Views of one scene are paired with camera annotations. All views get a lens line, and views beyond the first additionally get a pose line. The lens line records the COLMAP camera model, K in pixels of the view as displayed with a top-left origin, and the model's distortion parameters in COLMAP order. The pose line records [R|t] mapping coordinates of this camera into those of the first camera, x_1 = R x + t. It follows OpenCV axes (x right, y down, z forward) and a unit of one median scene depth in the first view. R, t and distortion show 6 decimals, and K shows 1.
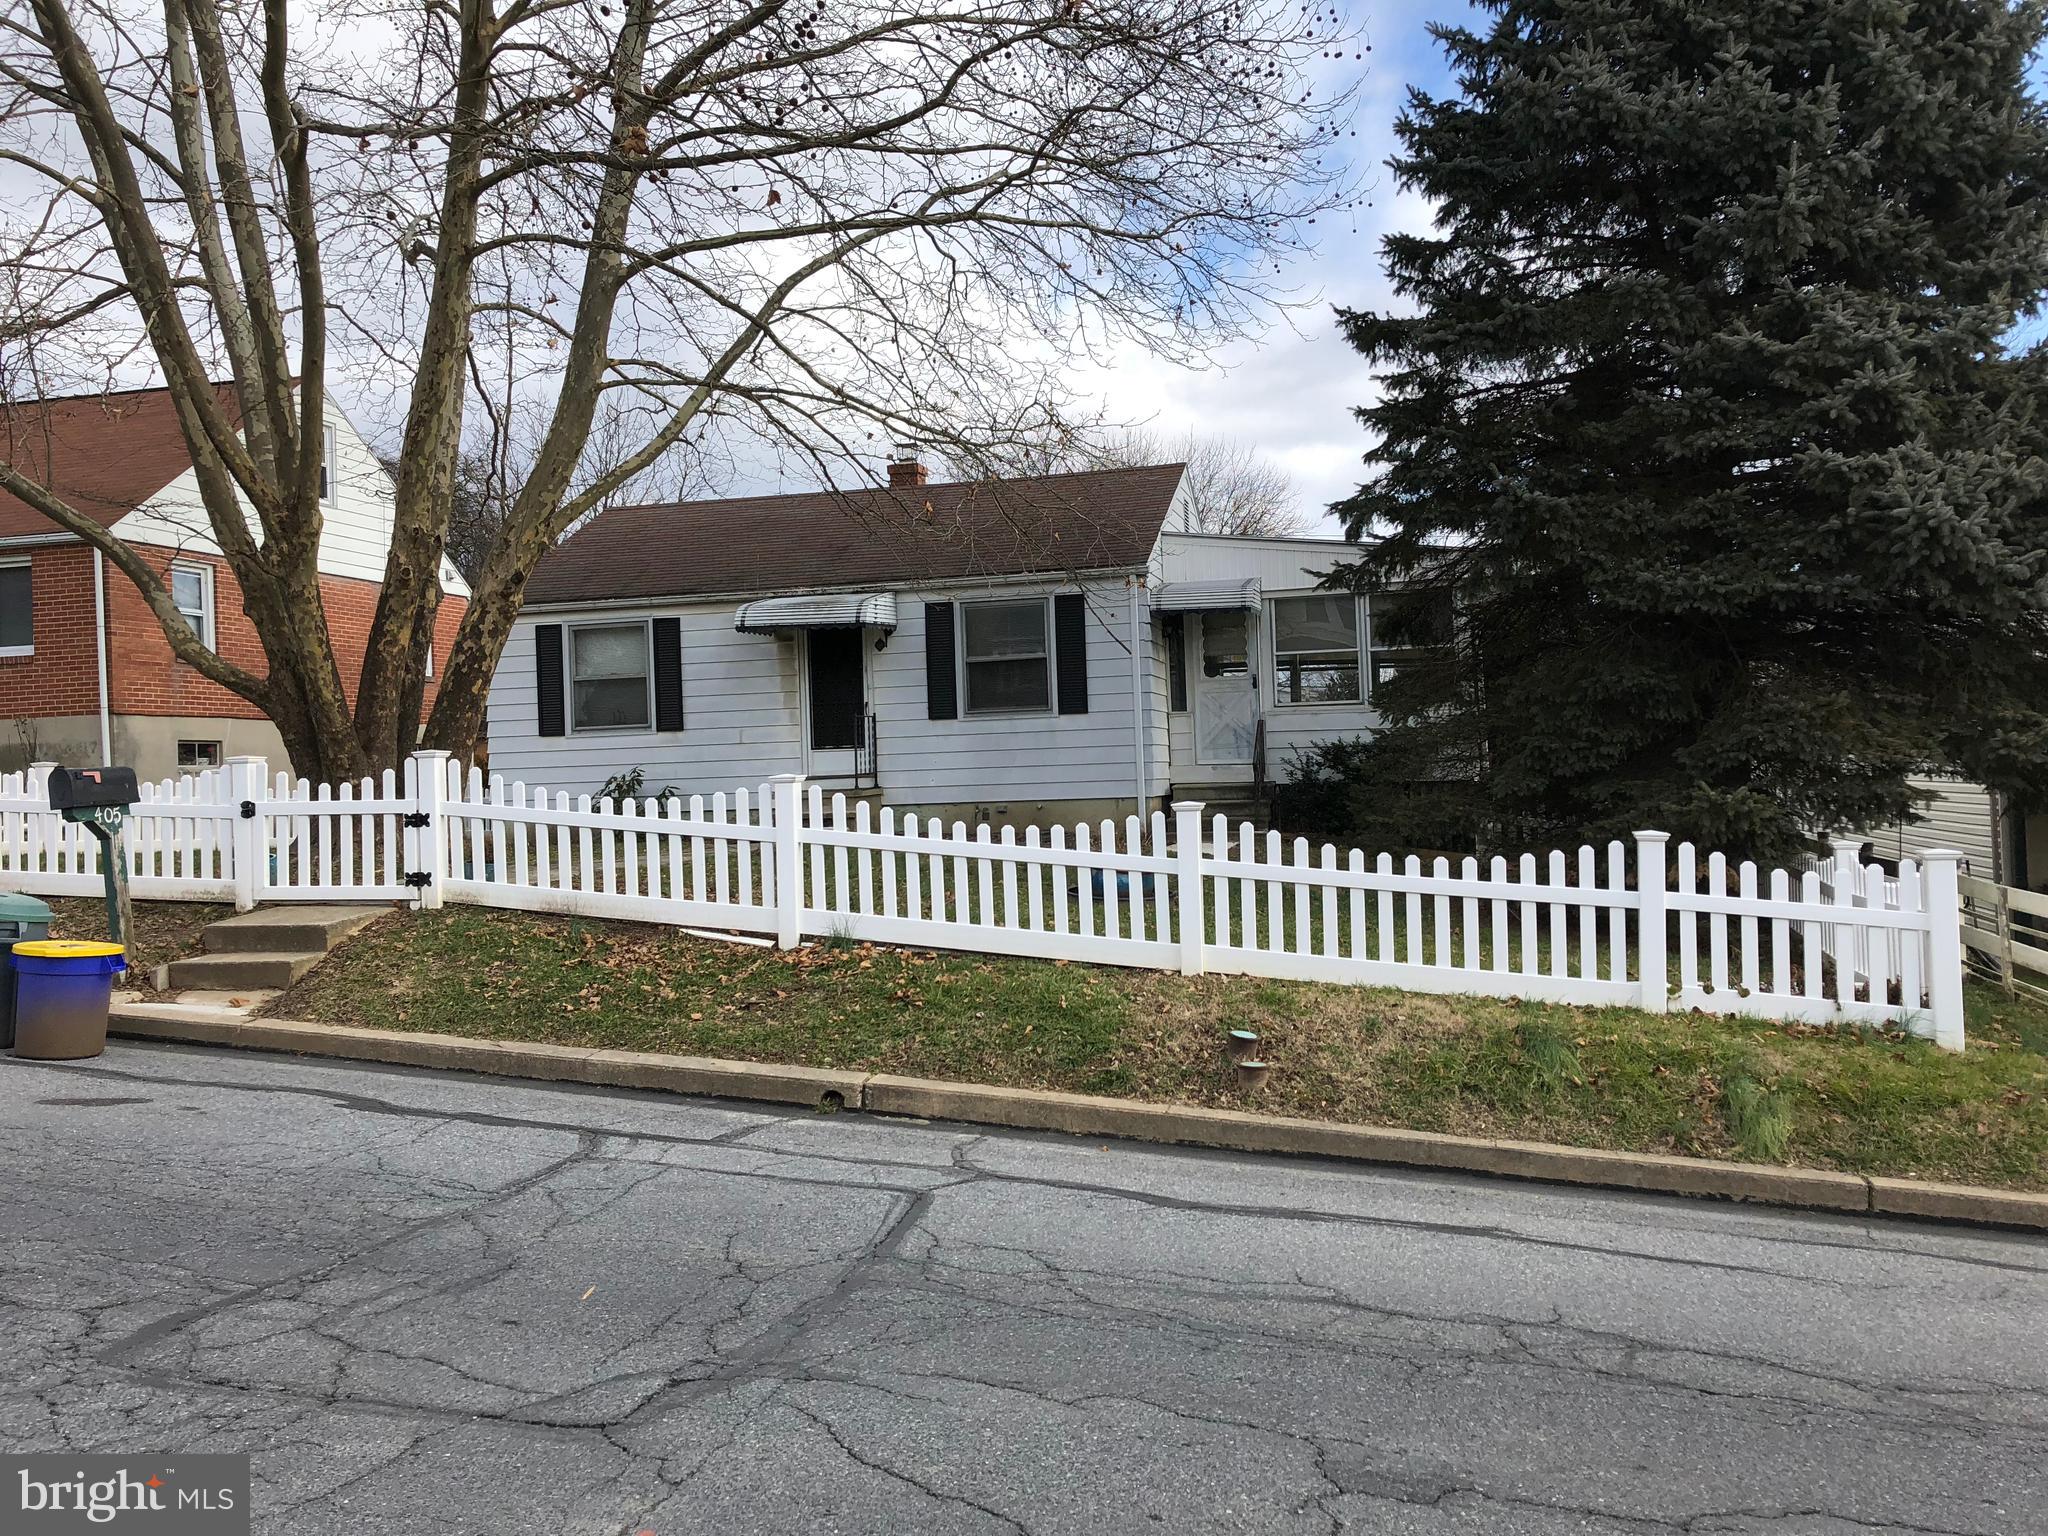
lens RADIAL K [[1741.2, 0, 1024.0], [0, 1741.2, 768.0], [0, 0, 1]] dist [0.006382, 0.001664]
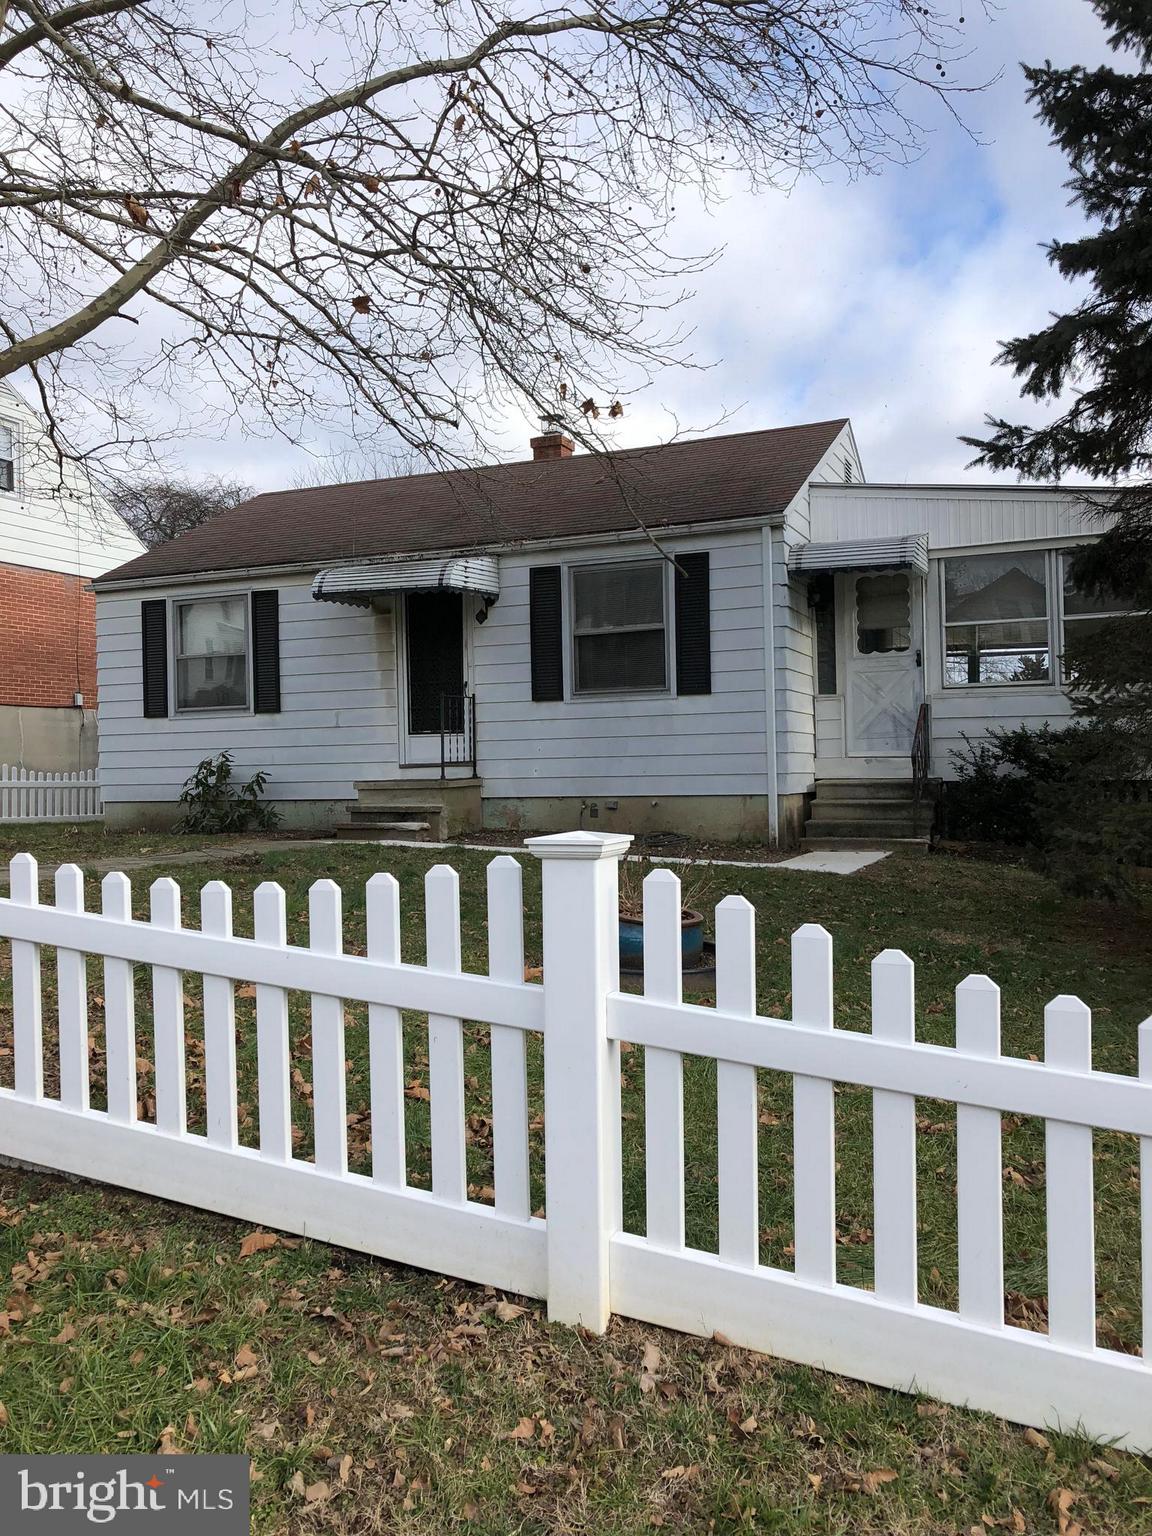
lens RADIAL K [[1259.0, 0, 576.0], [0, 1259.0, 768.0], [0, 0, 1]] dist [0.019511, 0.005963]
pose [[0.986119, 0.014482, -0.165407, 0.071915], [-0.013460, 0.999883, 0.007301, 0.000909], [0.165494, -0.004973, 0.986198, 0.379045]]
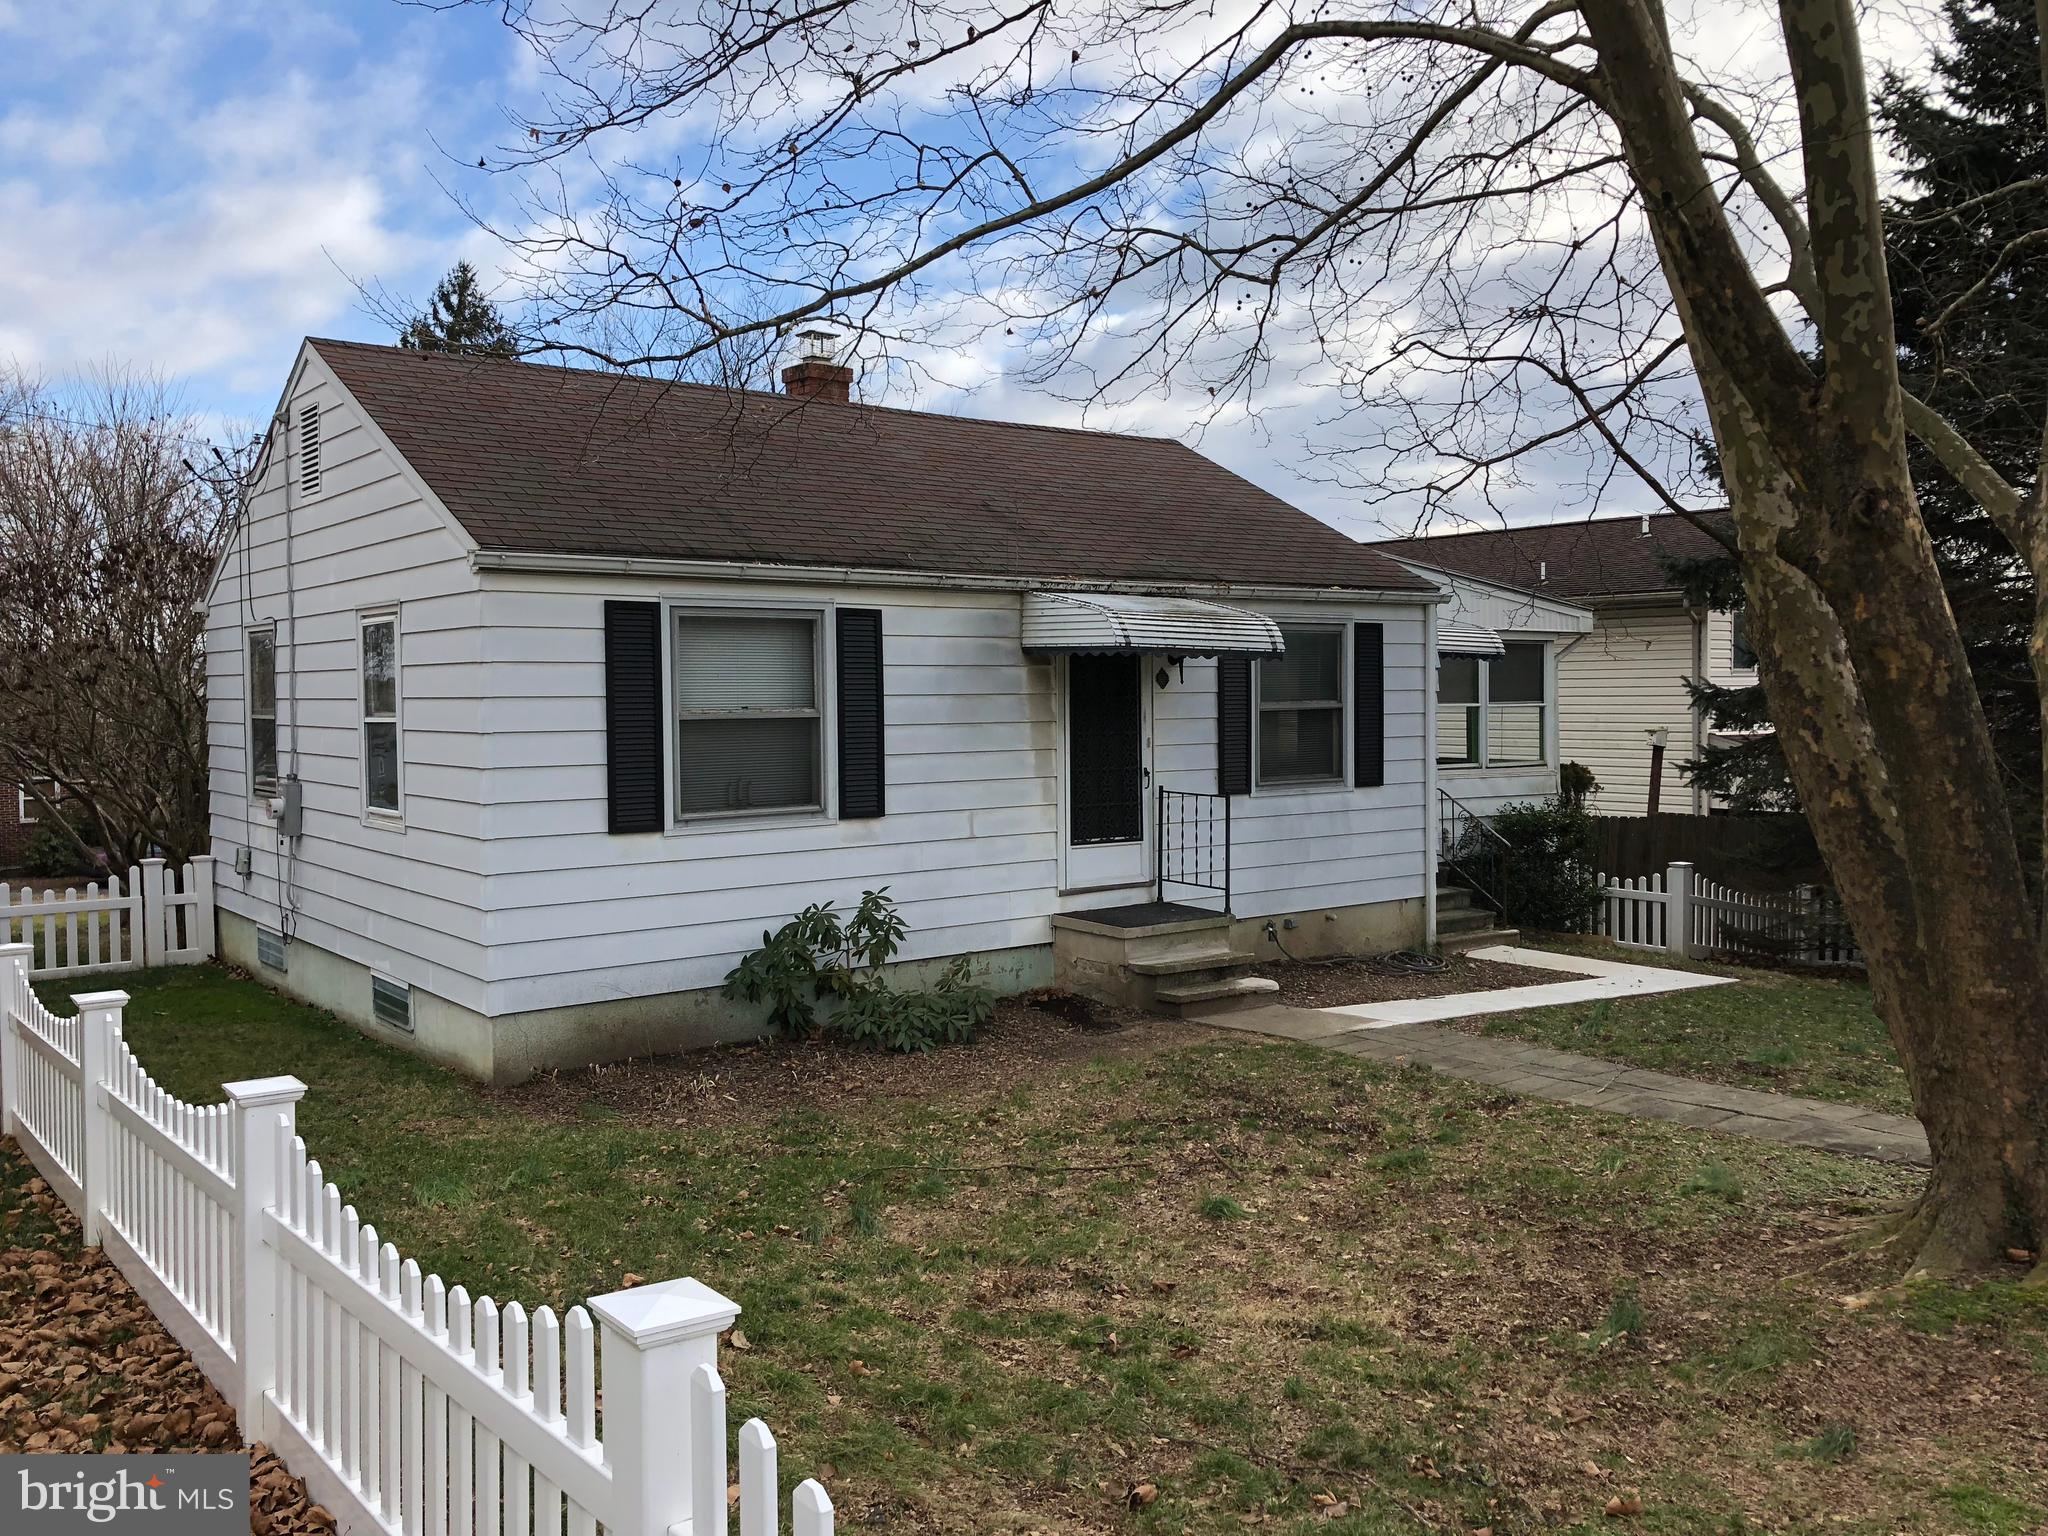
lens RADIAL K [[1678.7, 0, 1030.8], [0, 1678.7, 752.4], [0, 0, 1]] dist [0.019511, 0.005963]
pose [[0.632684, 0.002628, 0.774406, -0.592034], [-0.011393, 0.999918, 0.005915, -0.046885], [-0.774327, -0.012565, 0.632661, 0.651337]]
